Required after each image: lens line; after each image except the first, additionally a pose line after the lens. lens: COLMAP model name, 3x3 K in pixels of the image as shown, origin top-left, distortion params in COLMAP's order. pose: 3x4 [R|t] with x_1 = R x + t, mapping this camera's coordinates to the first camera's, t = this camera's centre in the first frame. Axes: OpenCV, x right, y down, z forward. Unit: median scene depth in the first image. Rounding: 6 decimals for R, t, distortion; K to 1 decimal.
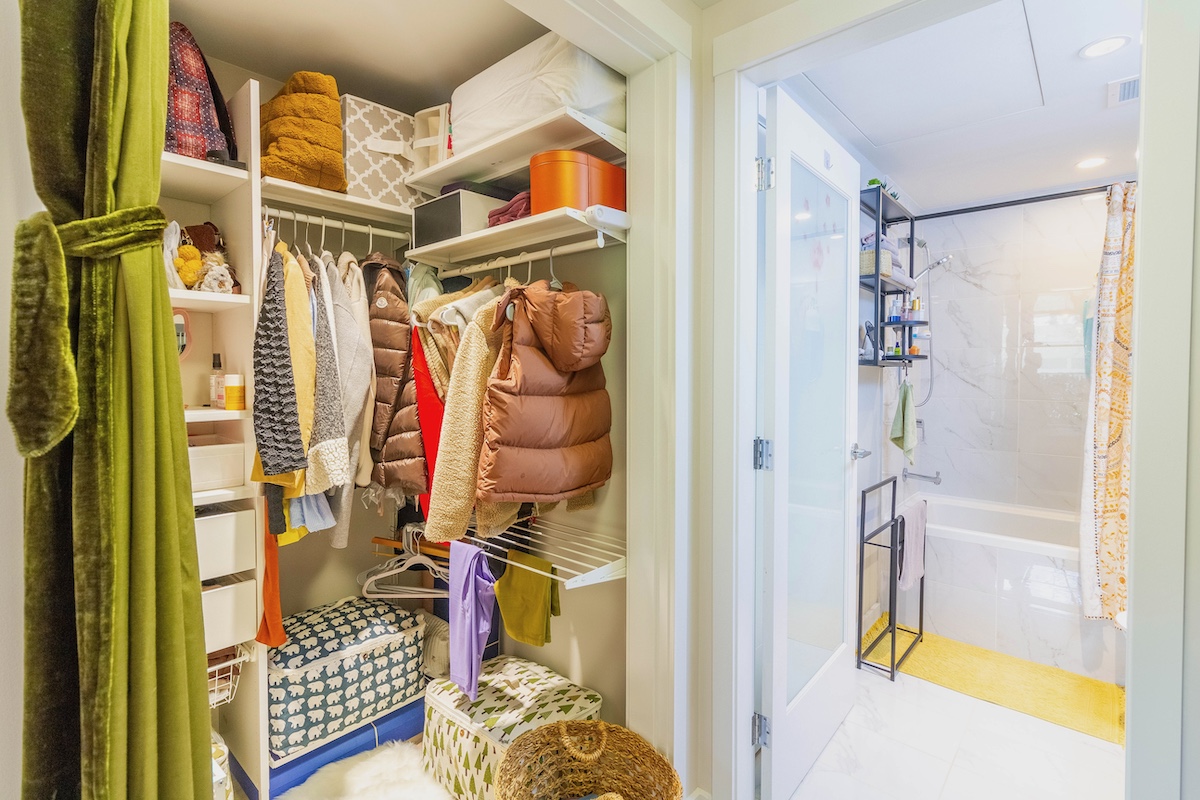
lens RADIAL K [[555.9, 0, 597.9], [0, 555.9, 385.2], [0, 0, 1]] dist [0.000999, 0.000406]
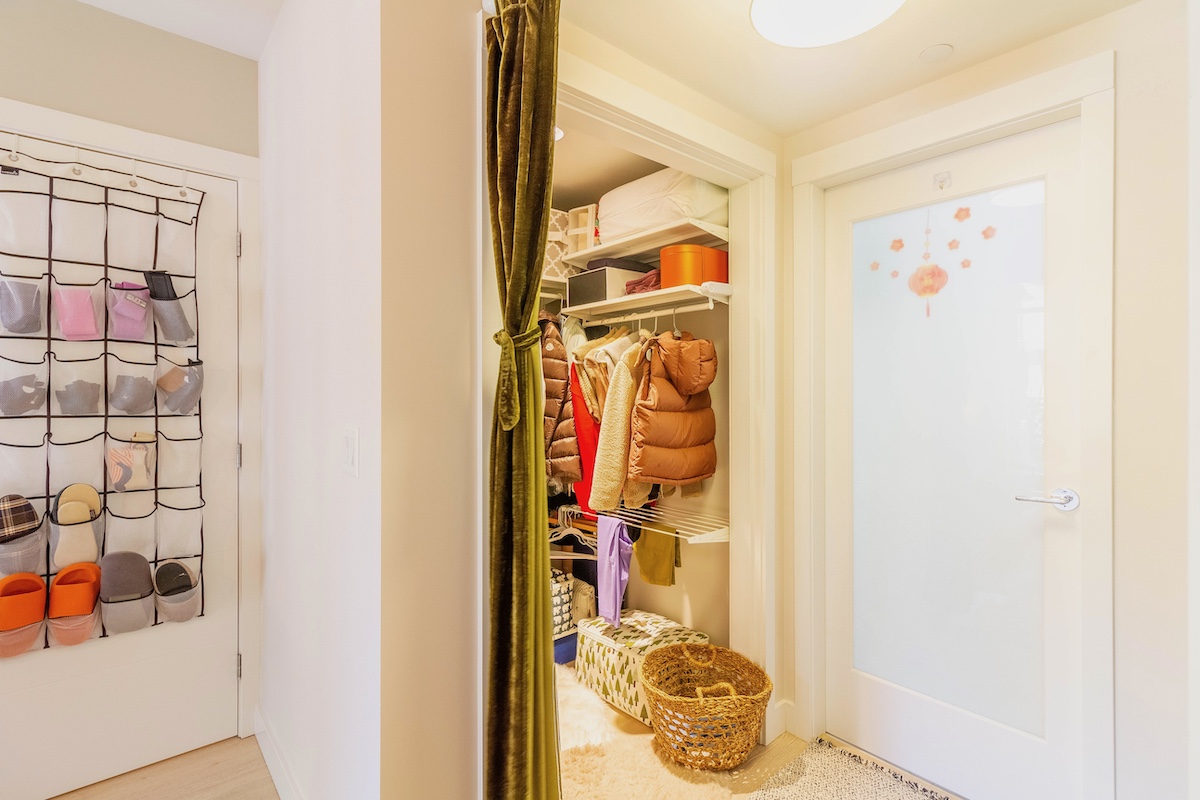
lens RADIAL K [[554.4, 0, 581.7], [0, 554.4, 395.6], [0, 0, 1]] dist [0.002876, 0.000206]
pose [[0.986140, -0.002240, -0.165898, -0.080557], [-0.001181, 0.999789, -0.020517, 0.006339], [0.165909, 0.020429, 0.985929, -0.433236]]
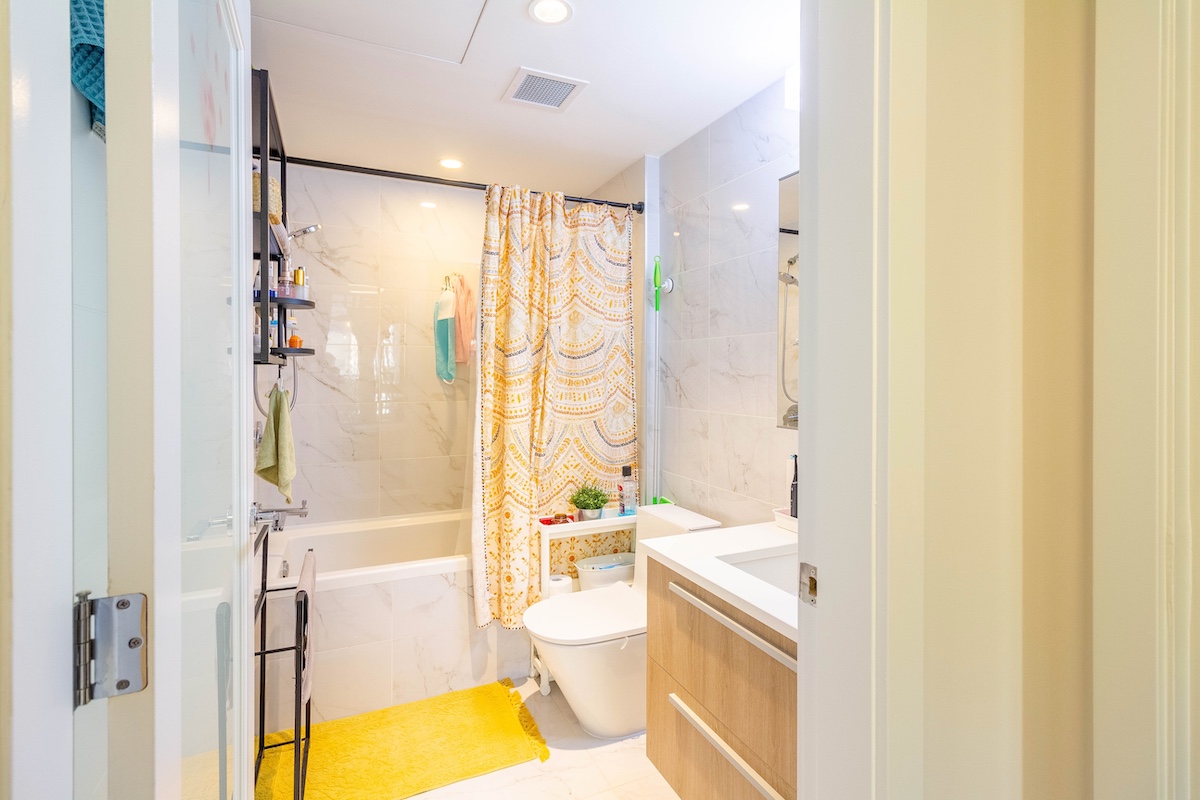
lens RADIAL K [[564.3, 0, 616.5], [0, 564.3, 374.3], [0, 0, 1]] dist [0.001323, 0.000210]
pose [[0.391733, -0.004564, 0.920068, 0.035894], [0.022496, 0.999736, -0.004618, -0.004750], [-0.919804, 0.022507, 0.391732, 0.183926]]
